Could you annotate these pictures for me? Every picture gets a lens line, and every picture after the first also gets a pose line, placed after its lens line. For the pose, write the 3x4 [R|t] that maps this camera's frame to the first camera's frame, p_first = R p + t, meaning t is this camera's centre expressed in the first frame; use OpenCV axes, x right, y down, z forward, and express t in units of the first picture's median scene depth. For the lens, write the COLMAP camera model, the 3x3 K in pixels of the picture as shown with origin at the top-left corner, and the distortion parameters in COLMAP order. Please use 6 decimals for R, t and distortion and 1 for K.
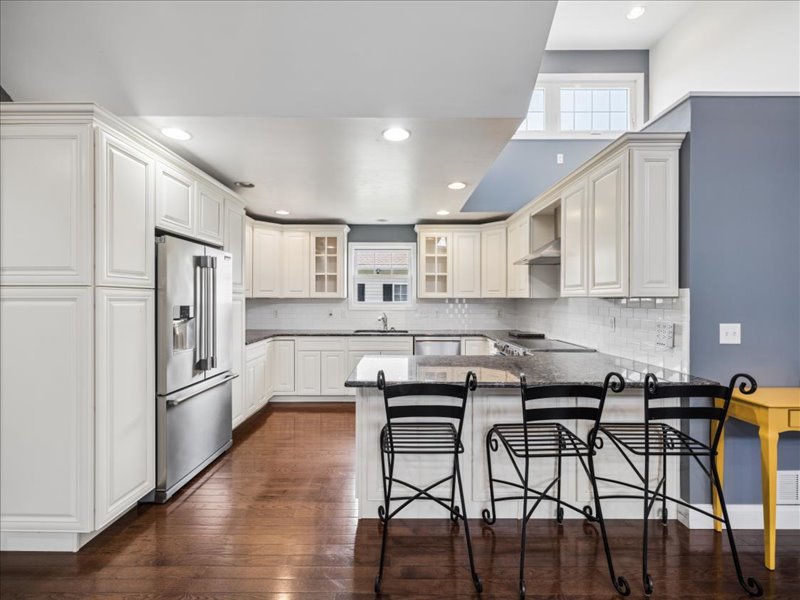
lens RADIAL K [[363.1, 0, 400.4], [0, 363.1, 297.2], [0, 0, 1]] dist [-0.001088, -0.000136]
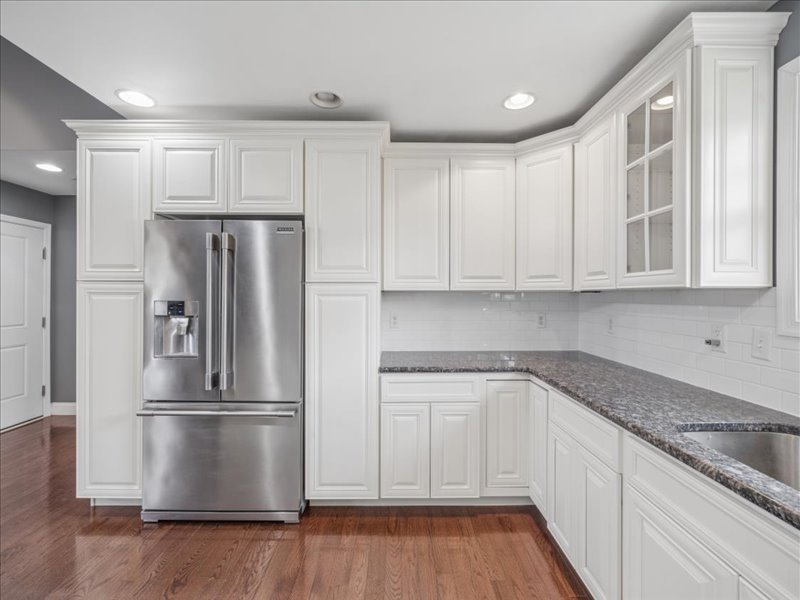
lens RADIAL K [[363.1, 0, 400.4], [0, 363.1, 297.2], [0, 0, 1]] dist [-0.001088, -0.000136]
pose [[0.007720, 0.002825, -0.999966, 0.117551], [0.002760, 0.999992, 0.002847, 0.007779], [0.999966, -0.002782, 0.007712, 0.786379]]
